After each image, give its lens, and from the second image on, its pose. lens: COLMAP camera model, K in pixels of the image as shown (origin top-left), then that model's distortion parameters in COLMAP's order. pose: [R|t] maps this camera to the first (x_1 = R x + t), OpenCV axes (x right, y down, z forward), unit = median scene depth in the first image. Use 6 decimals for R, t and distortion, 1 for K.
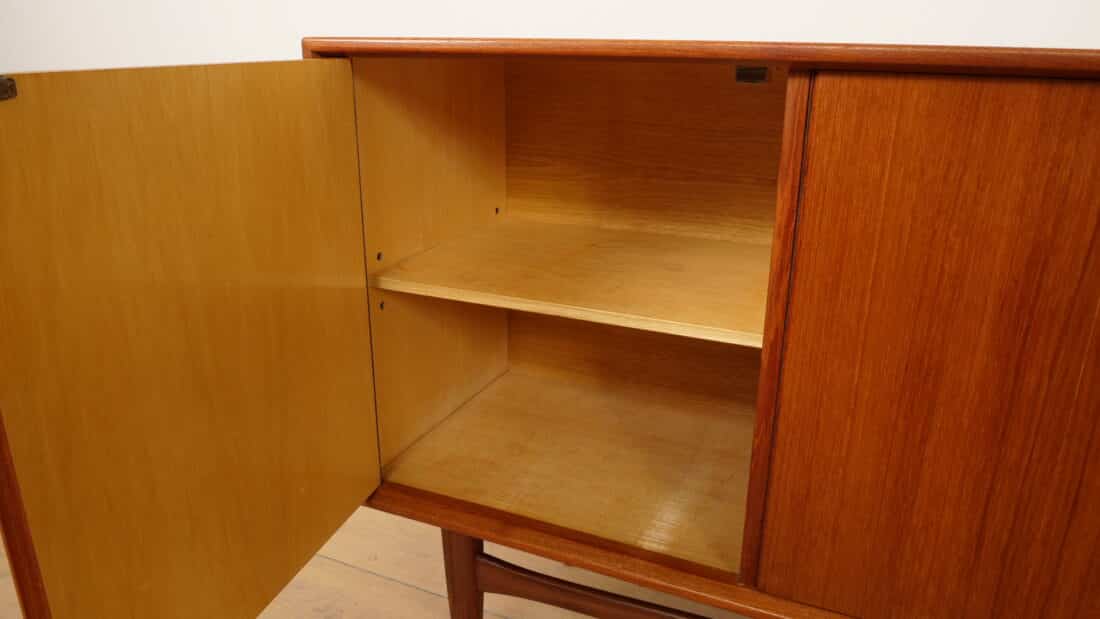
lens RADIAL K [[795.2, 0, 546.7], [0, 795.2, 309.9], [0, 0, 1]] dist [-0.028312, -0.010855]
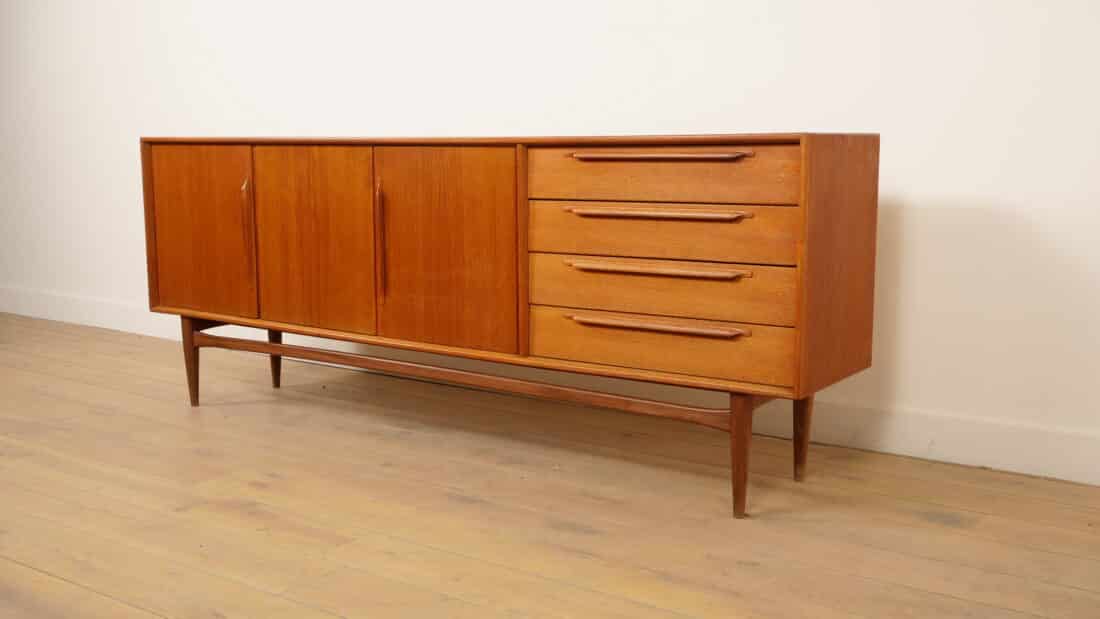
lens RADIAL K [[1121.7, 0, 550.6], [0, 1121.7, 315.8], [0, 0, 1]] dist [-0.005424, 0.000000]
pose [[0.981681, 0.017950, -0.189685, 2.615263], [-0.050314, 0.984636, -0.167214, 1.225795], [0.183769, 0.173695, 0.967501, -3.480483]]
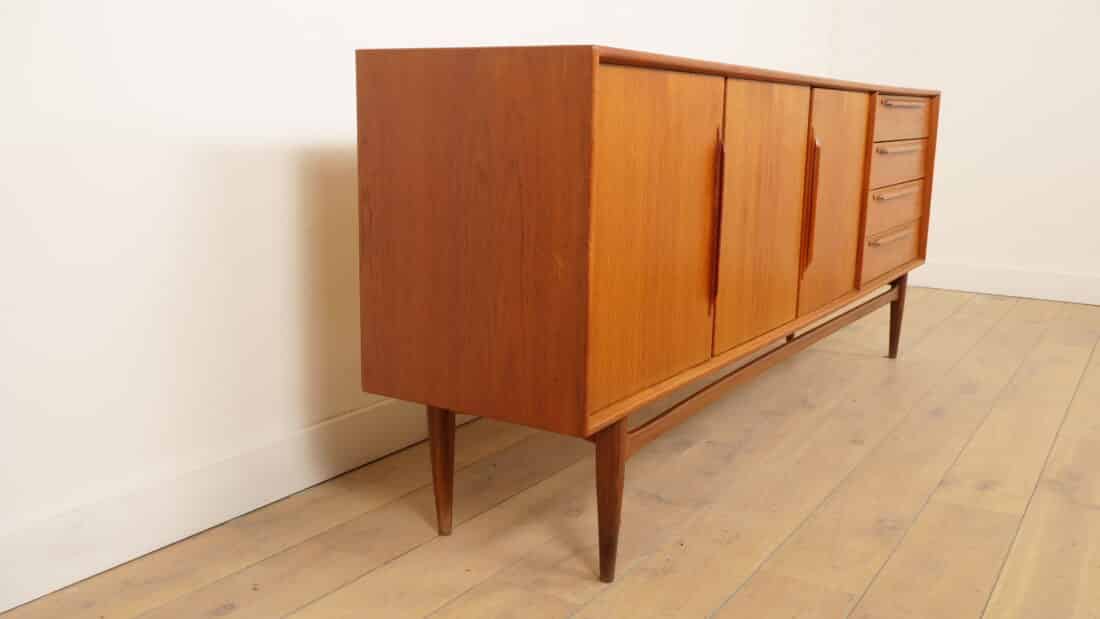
lens RADIAL K [[1020.3, 0, 553.8], [0, 1020.3, 315.7], [0, 0, 1]] dist [-0.015171, 0.000000]
pose [[0.131296, -0.203700, 0.970190, -2.581541], [0.296255, 0.942002, 0.157689, -0.270157], [-0.946042, 0.266719, 0.184028, 1.121932]]
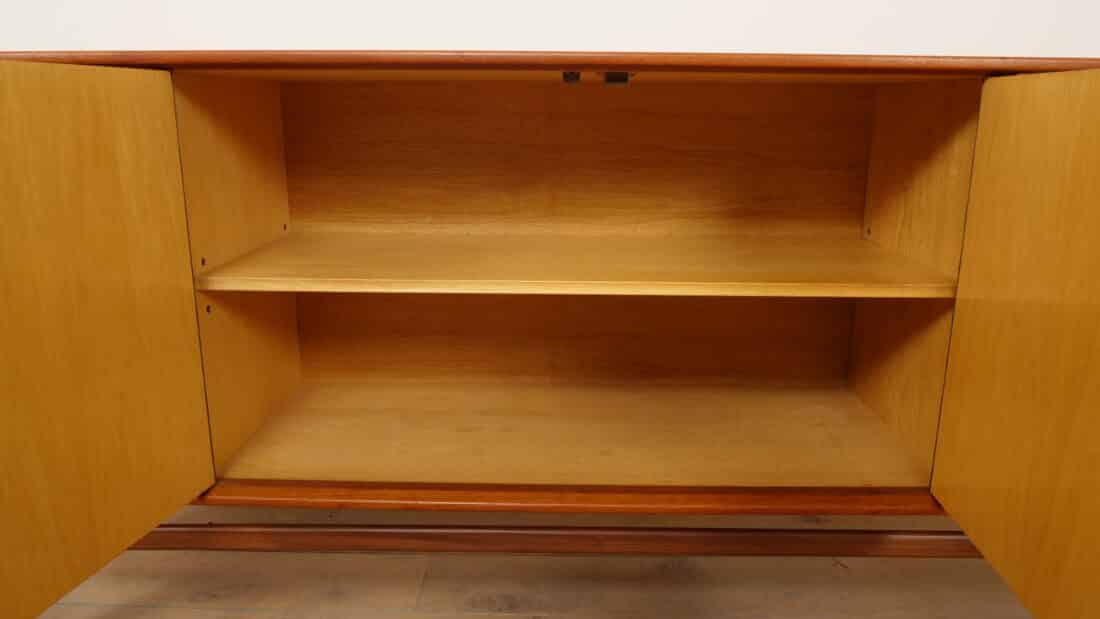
lens RADIAL K [[795.2, 0, 550.4], [0, 795.2, 305.9], [0, 0, 1]] dist [-0.028312, -0.010855]
pose [[0.918455, -0.099956, 0.382688, 0.400140], [0.130935, 0.989825, -0.055708, 0.273300], [-0.373225, 0.101272, 0.922197, -0.493206]]
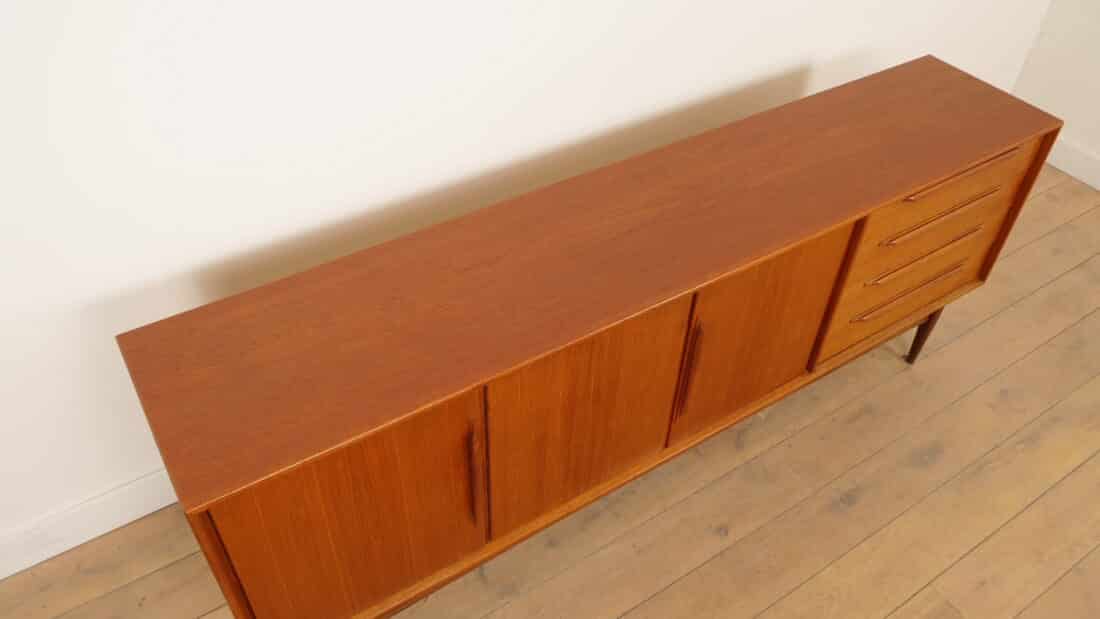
lens RADIAL K [[829.0, 0, 554.5], [0, 829.0, 307.5], [0, 0, 1]] dist [-0.012369, -0.003888]
pose [[0.538493, -0.564757, 0.625360, -0.841015], [0.243551, 0.814793, 0.526113, -1.587312], [-0.806665, -0.131001, 0.576308, -0.393907]]
